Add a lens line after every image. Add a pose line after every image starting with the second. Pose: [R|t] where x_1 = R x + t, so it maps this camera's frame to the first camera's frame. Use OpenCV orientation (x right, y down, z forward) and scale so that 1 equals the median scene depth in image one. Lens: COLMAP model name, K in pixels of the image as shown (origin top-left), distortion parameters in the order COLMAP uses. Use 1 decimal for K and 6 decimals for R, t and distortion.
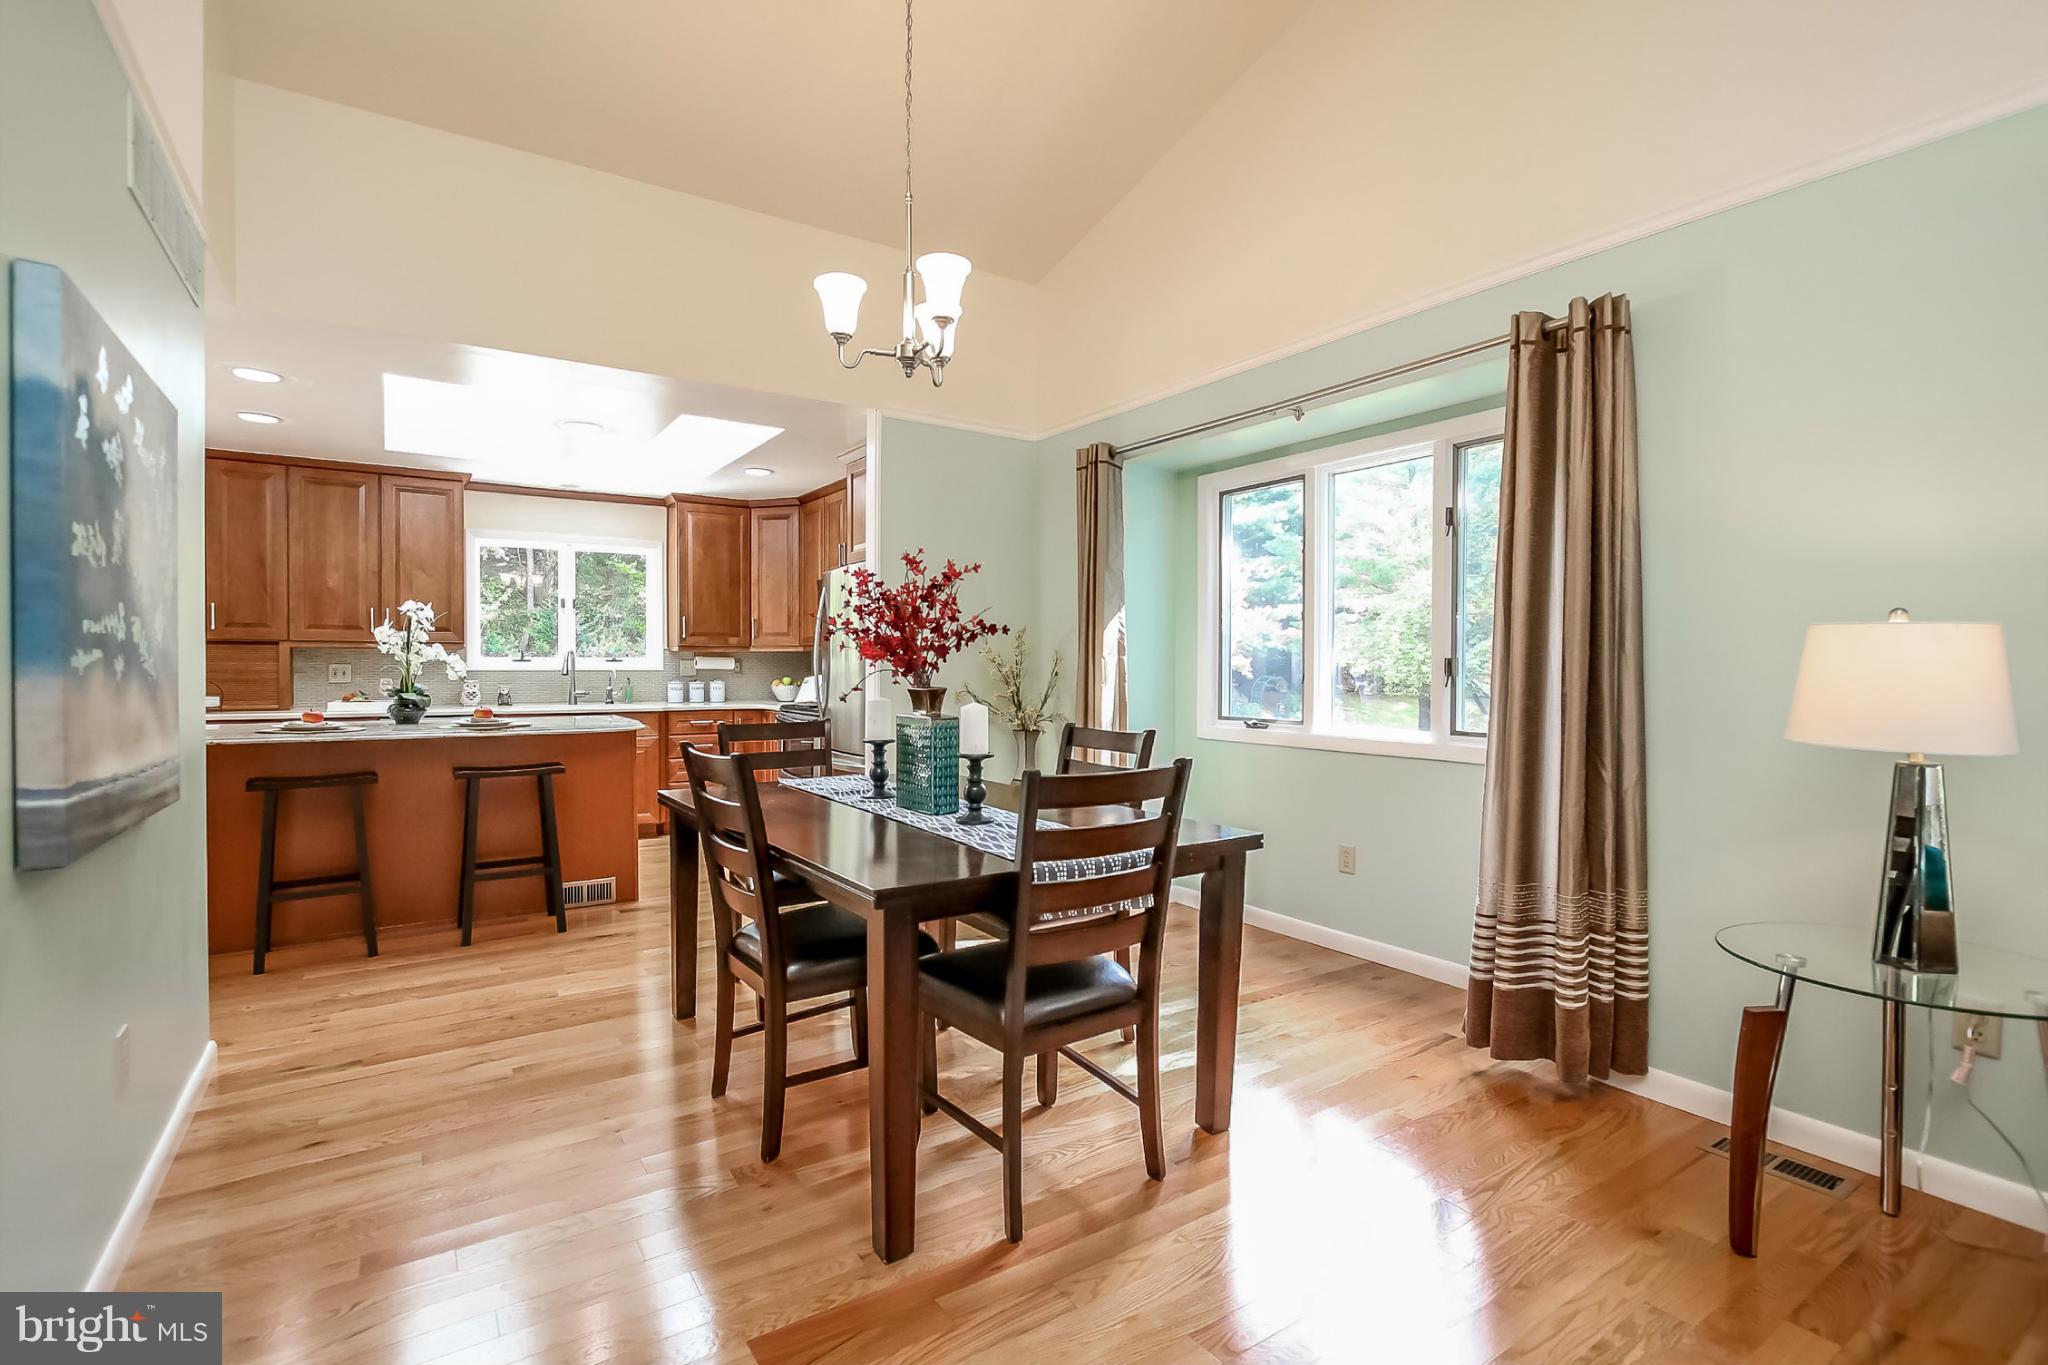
lens RADIAL K [[943.8, 0, 1009.2], [0, 943.8, 675.5], [0, 0, 1]] dist [-0.015249, 0.003496]
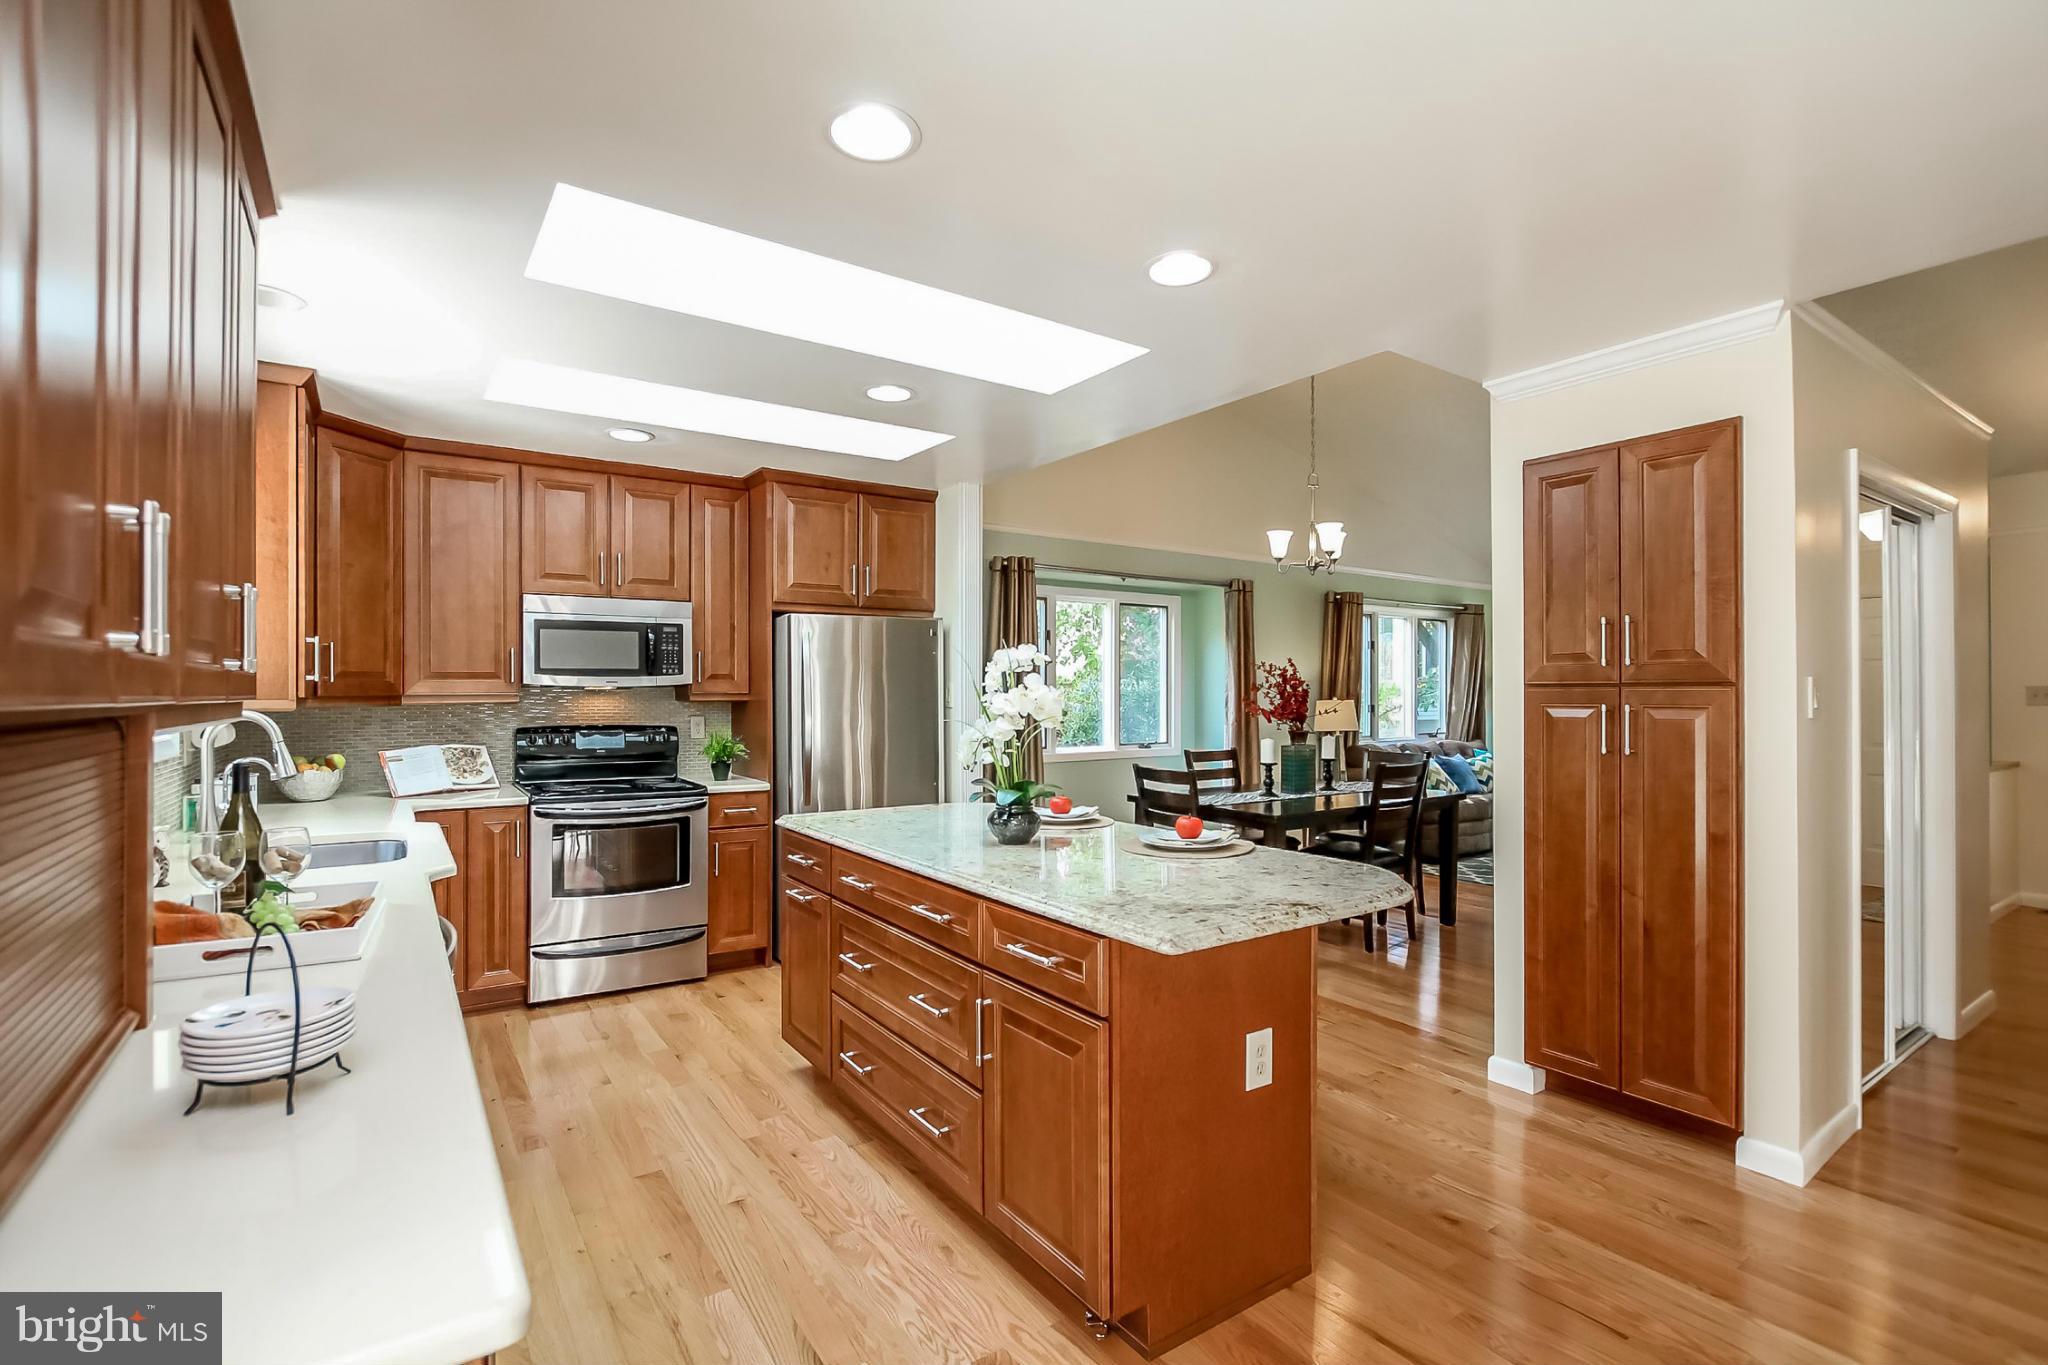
lens RADIAL K [[943.8, 0, 1029.5], [0, 943.8, 679.2], [0, 0, 1]] dist [-0.015249, 0.003496]
pose [[-0.030117, 0.011095, 0.999485, -0.968196], [0.011958, 0.999871, -0.010739, -0.037601], [-0.999475, 0.011629, -0.030246, 0.771019]]
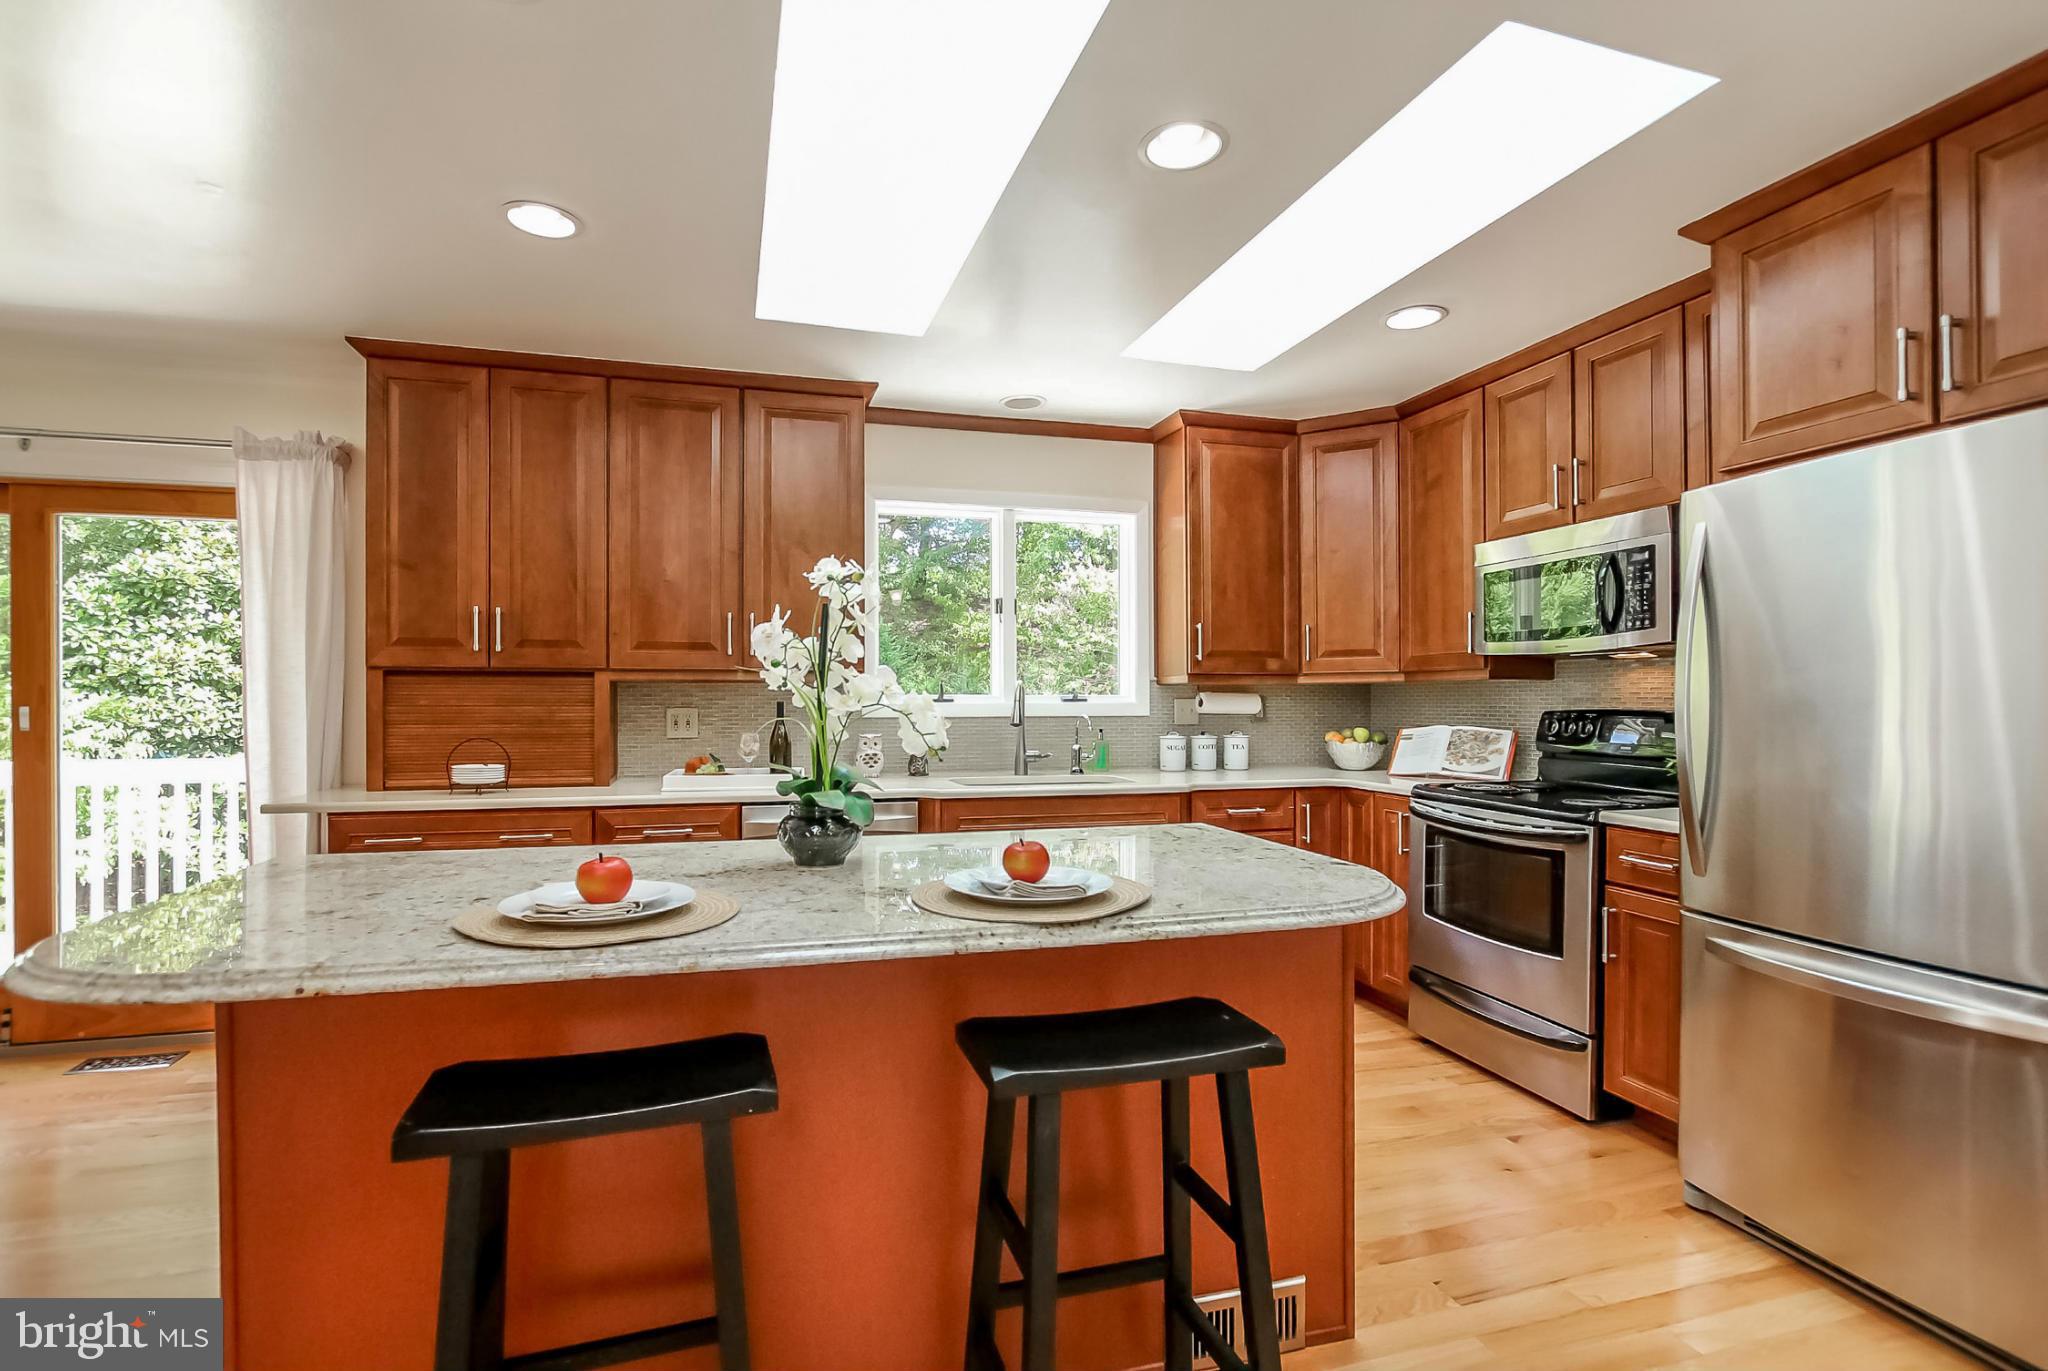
lens RADIAL K [[943.8, 0, 992.4], [0, 943.8, 692.8], [0, 0, 1]] dist [-0.015249, 0.003496]
pose [[0.953077, -0.005141, -0.302684, -0.340989], [-0.000302, 0.999839, -0.017935, -0.011343], [0.302728, 0.017185, 0.952922, 0.483252]]
